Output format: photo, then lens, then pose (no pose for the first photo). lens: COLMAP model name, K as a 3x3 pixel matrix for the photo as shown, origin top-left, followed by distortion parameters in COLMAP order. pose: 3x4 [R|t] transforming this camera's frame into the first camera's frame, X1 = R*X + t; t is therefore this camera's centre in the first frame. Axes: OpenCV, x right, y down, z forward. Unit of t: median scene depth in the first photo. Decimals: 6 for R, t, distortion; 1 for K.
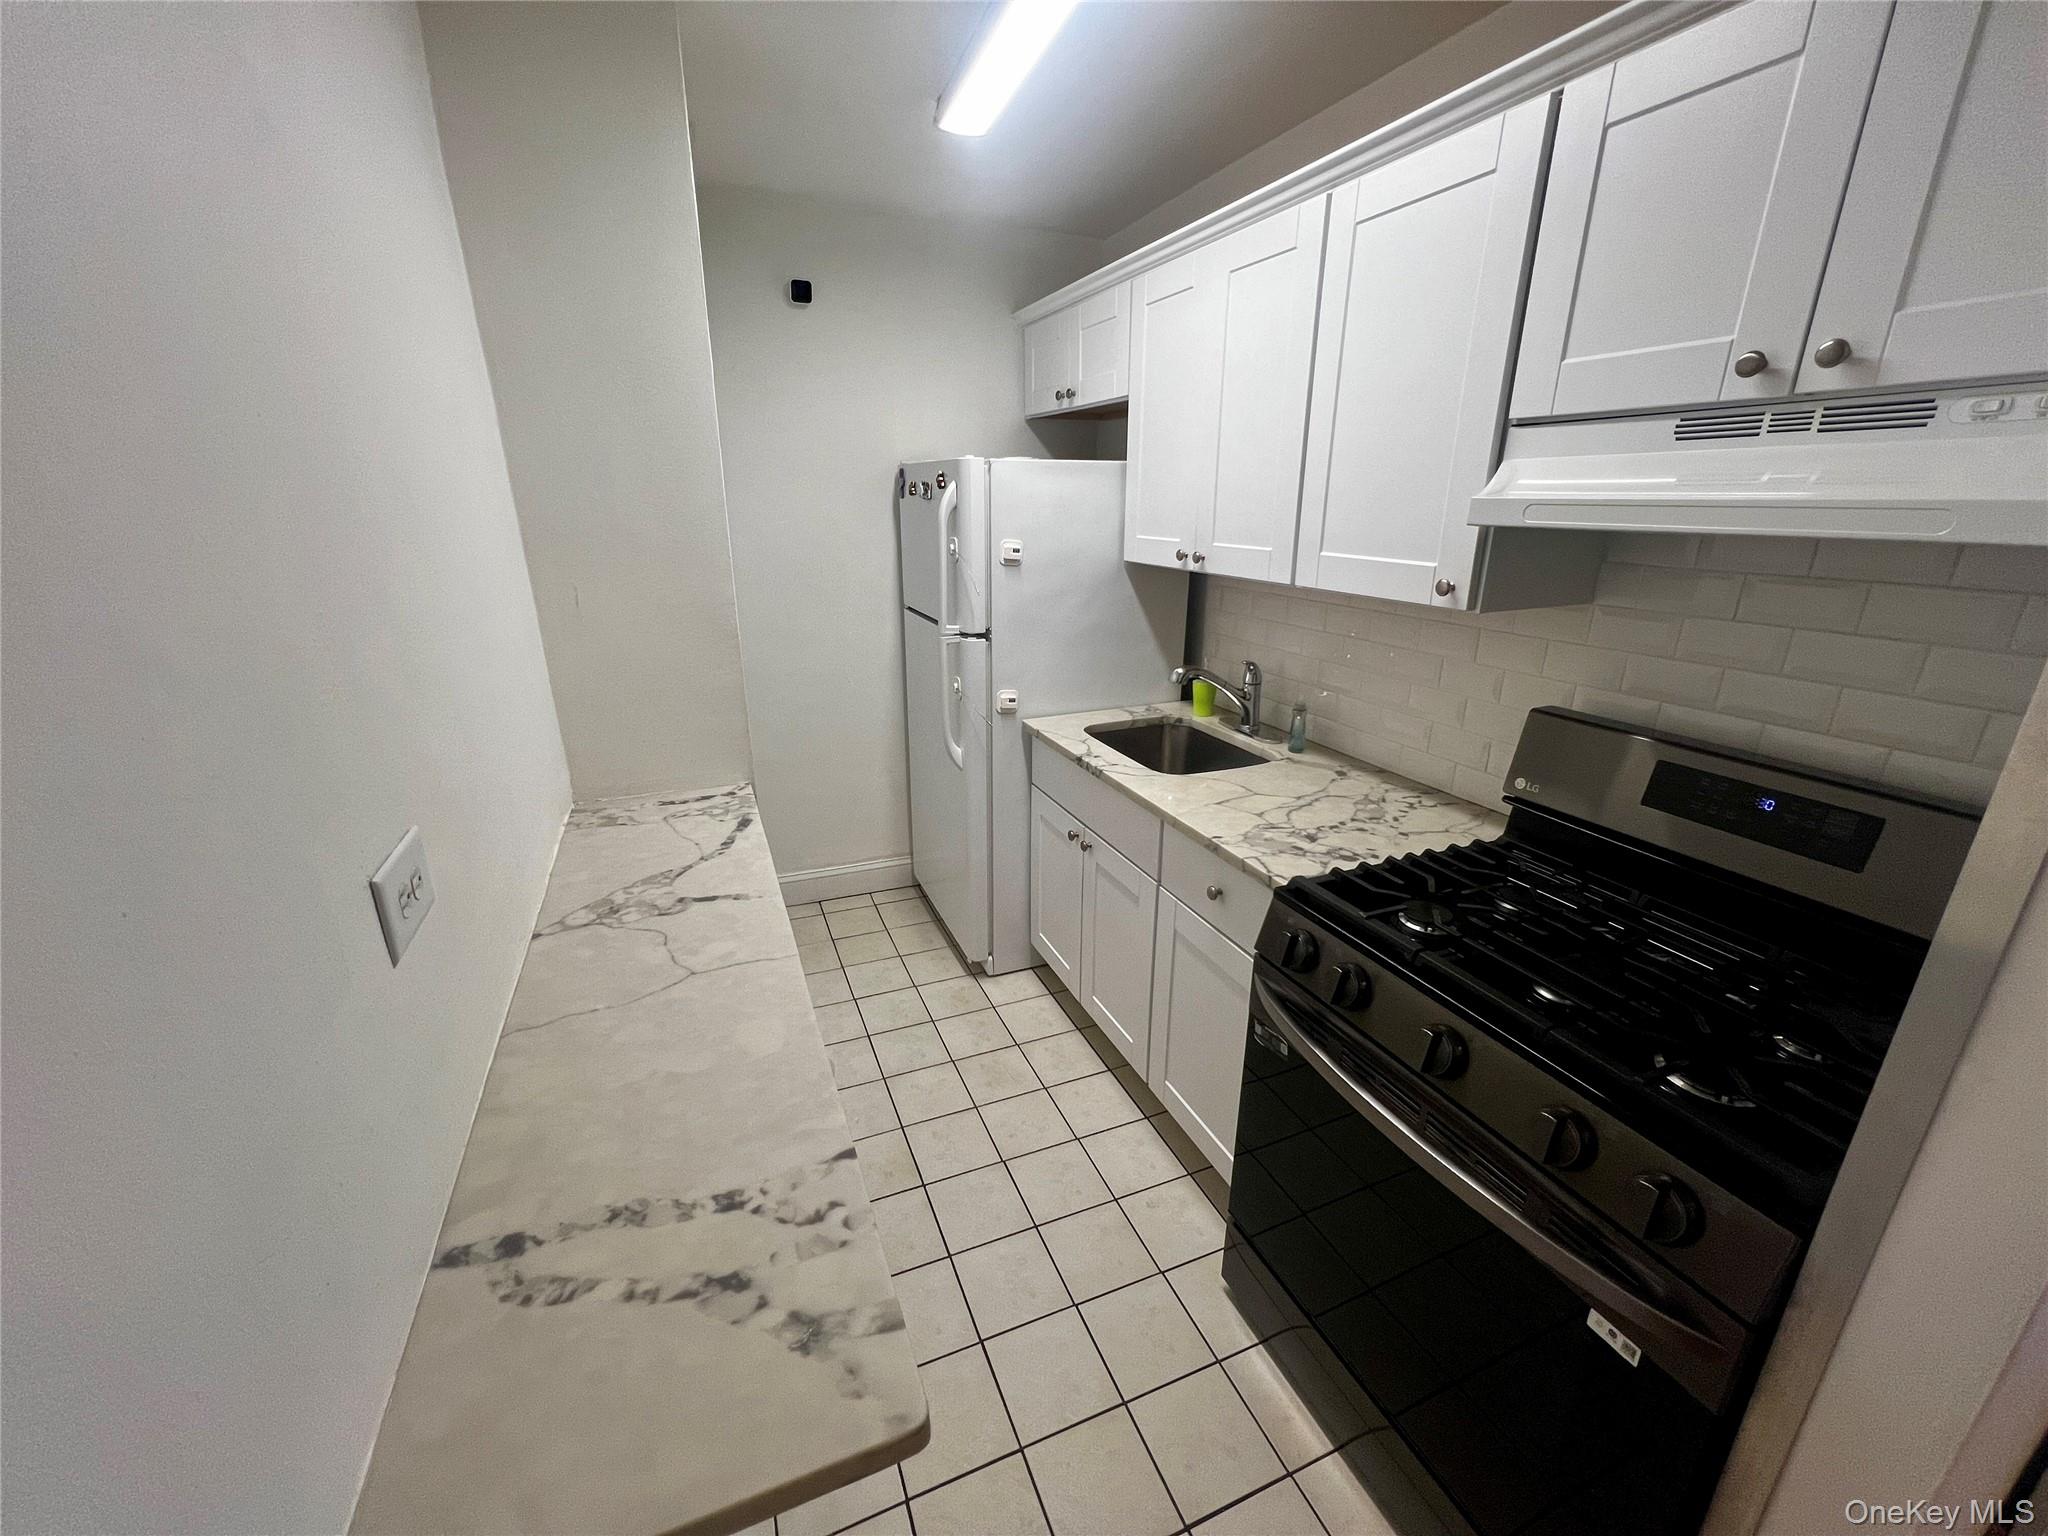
lens RADIAL K [[819.2, 0, 1017.6], [0, 819.2, 766.8], [0, 0, 1]] dist [-0.002594, 0.000988]
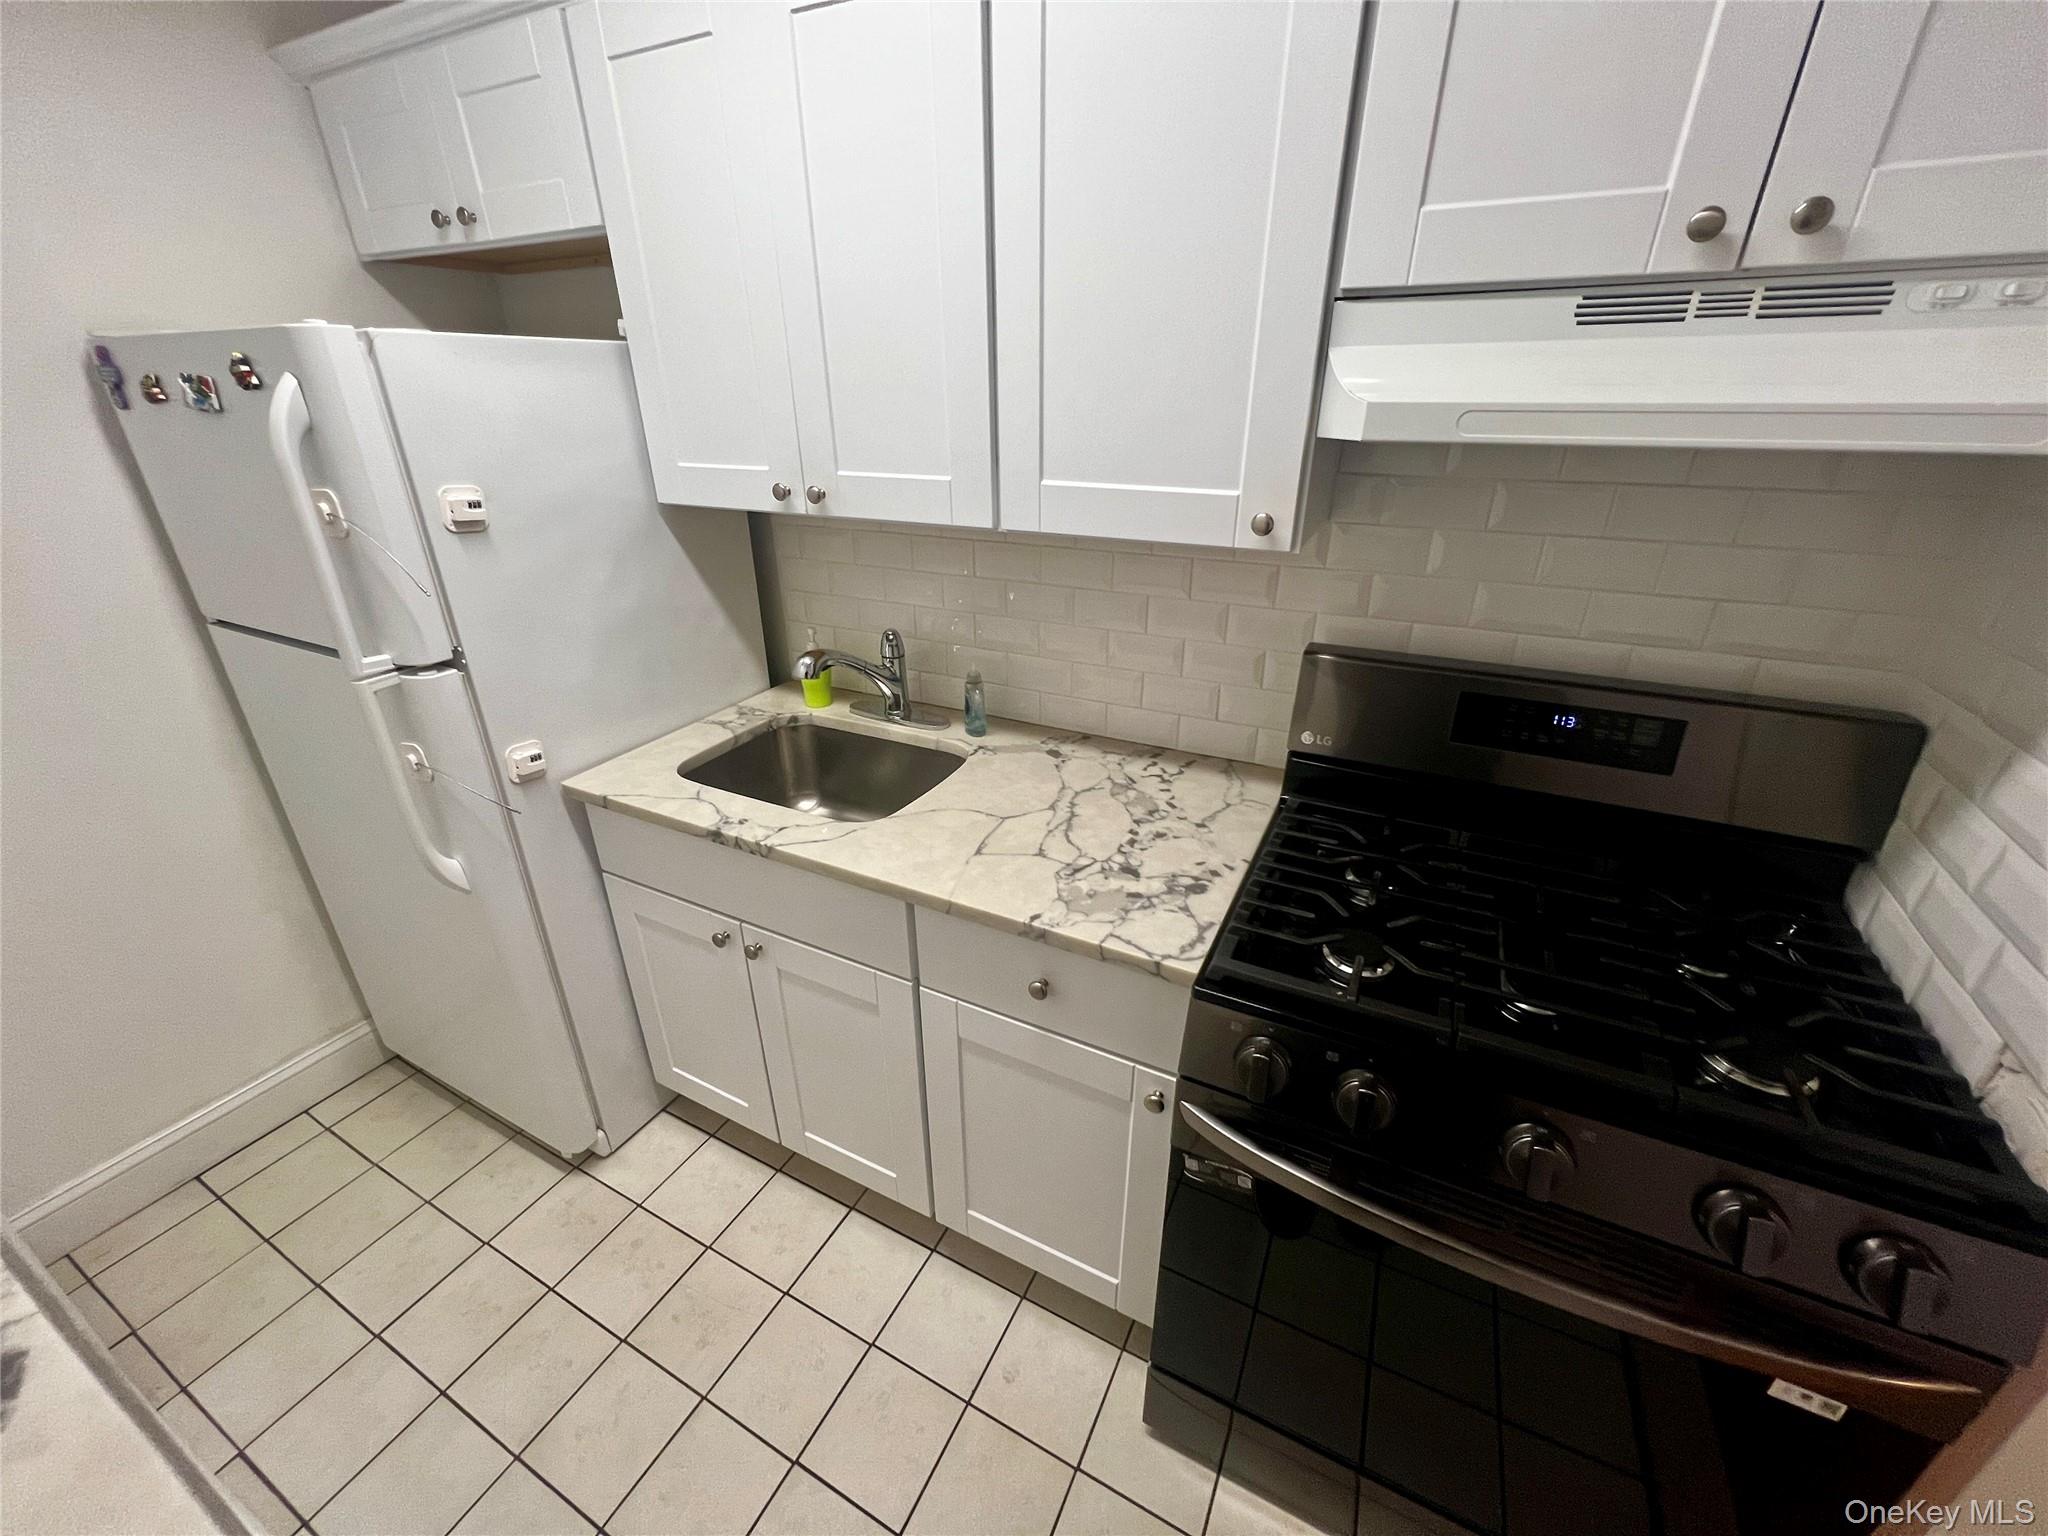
lens RADIAL K [[819.2, 0, 1021.2], [0, 819.2, 767.4], [0, 0, 1]] dist [-0.002594, 0.000988]
pose [[0.761403, -0.275589, 0.586785, -0.118078], [0.209605, 0.961179, 0.179447, -0.141399], [-0.613459, -0.013639, 0.789609, 0.409245]]
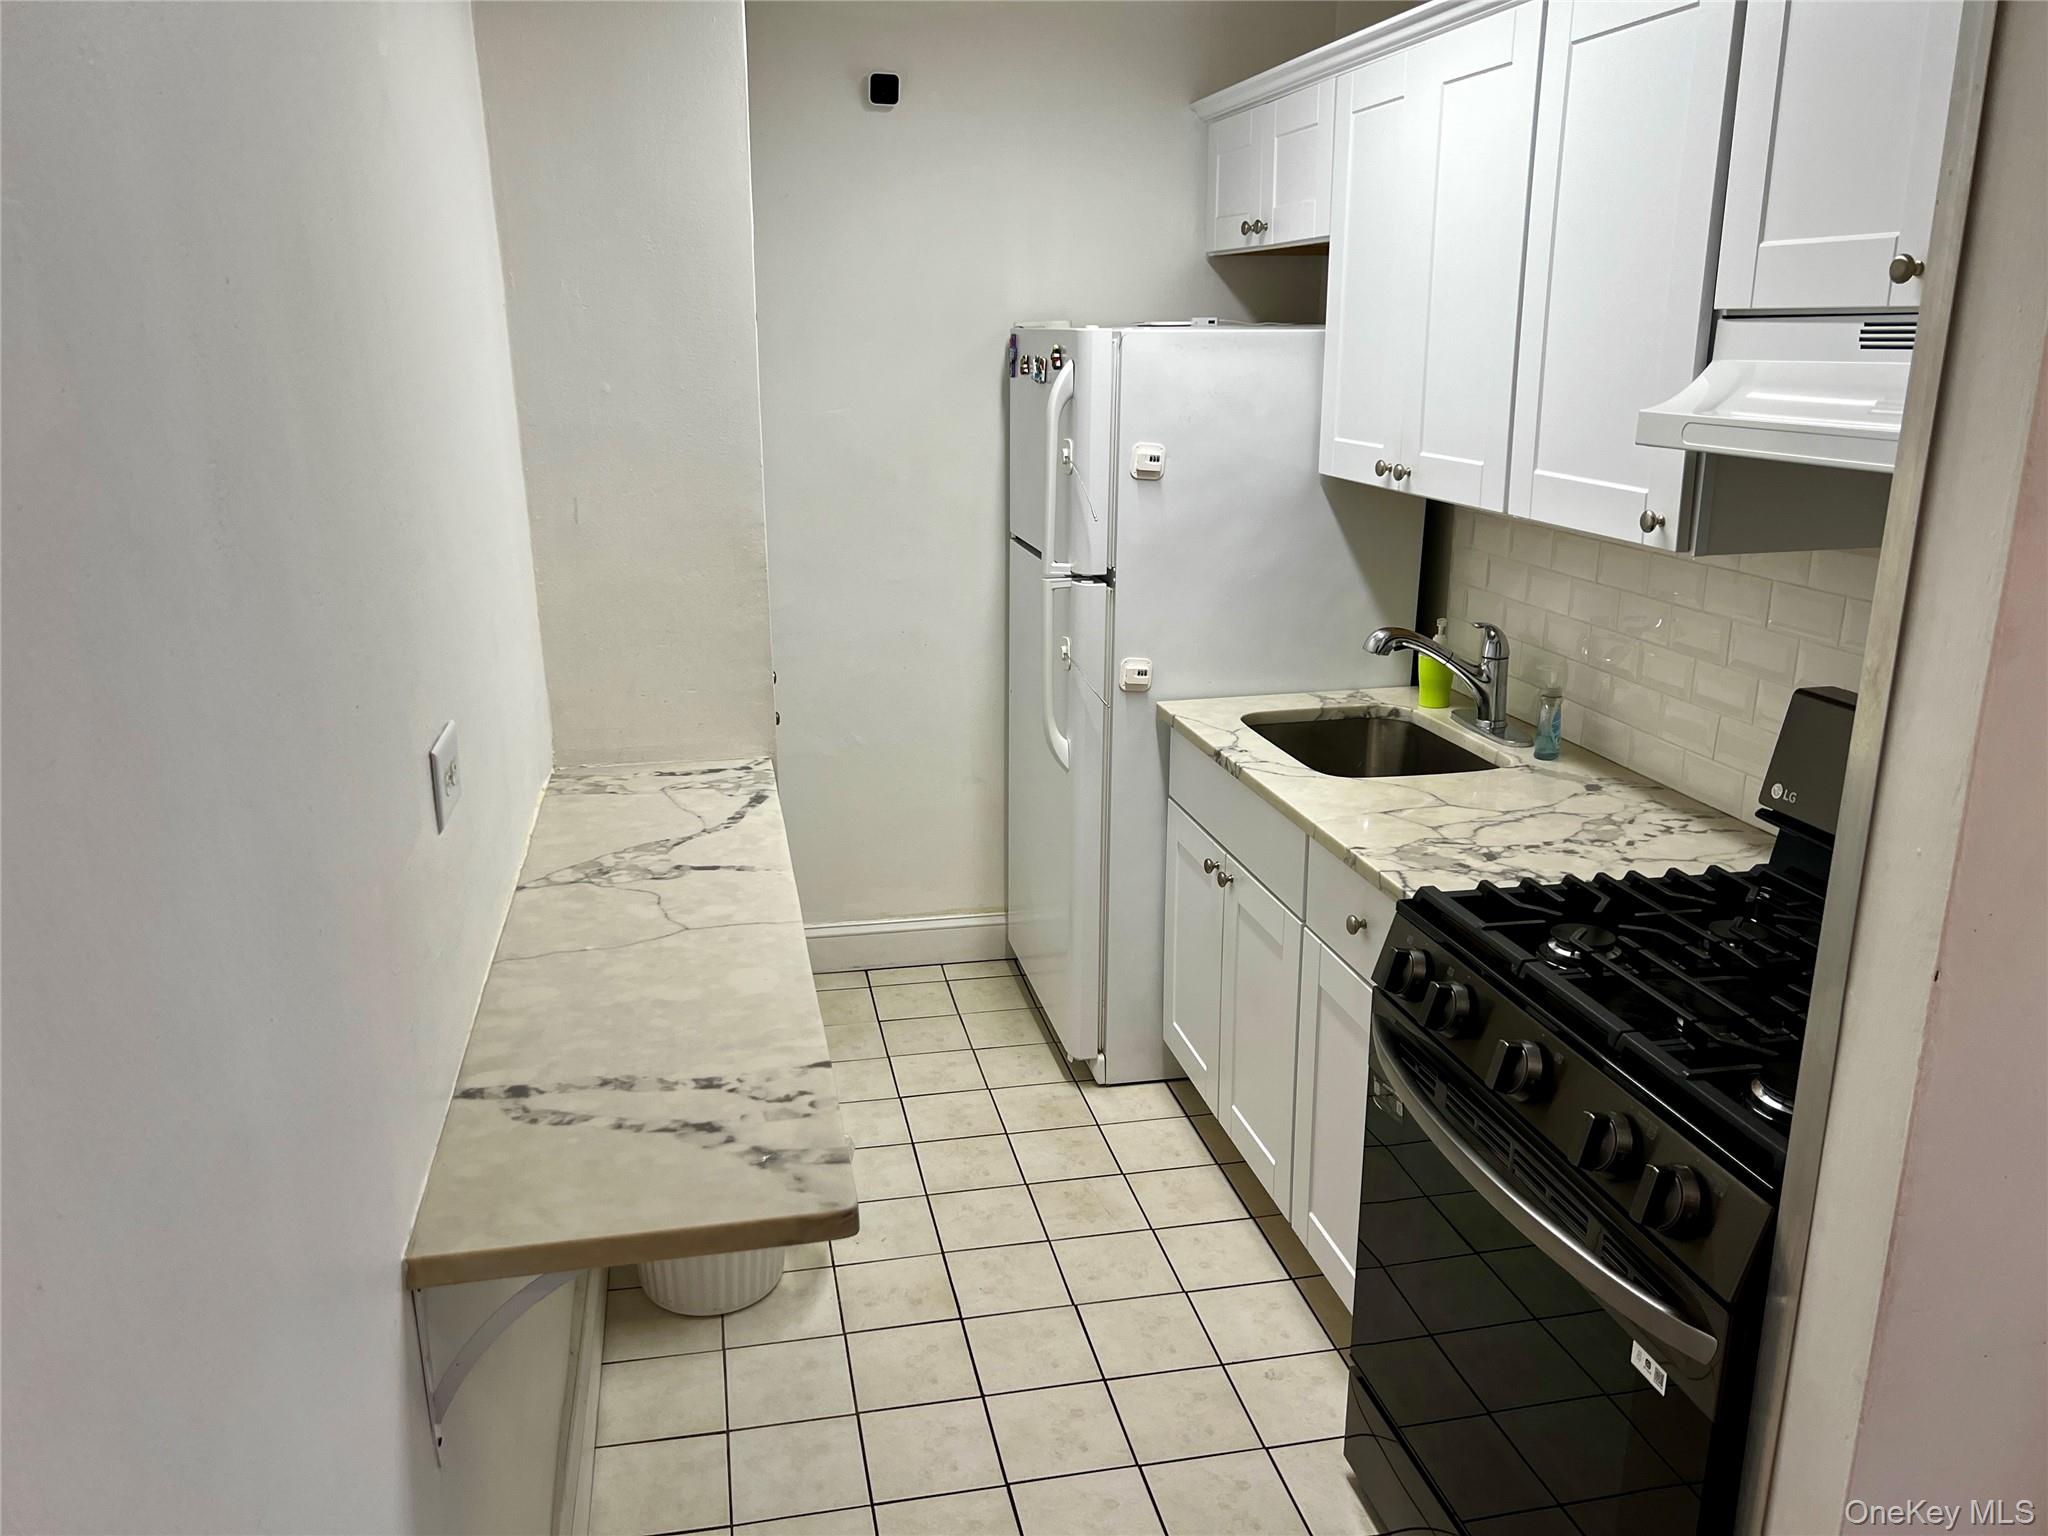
lens RADIAL K [[1535.8, 0, 1018.4], [0, 1535.8, 779.0], [0, 0, 1]] dist [0.049961, -0.061727]
pose [[0.983876, 0.050410, -0.171603, 0.154399], [-0.057139, 0.997770, -0.034501, 0.078834], [0.169481, 0.043750, 0.984562, -0.386130]]
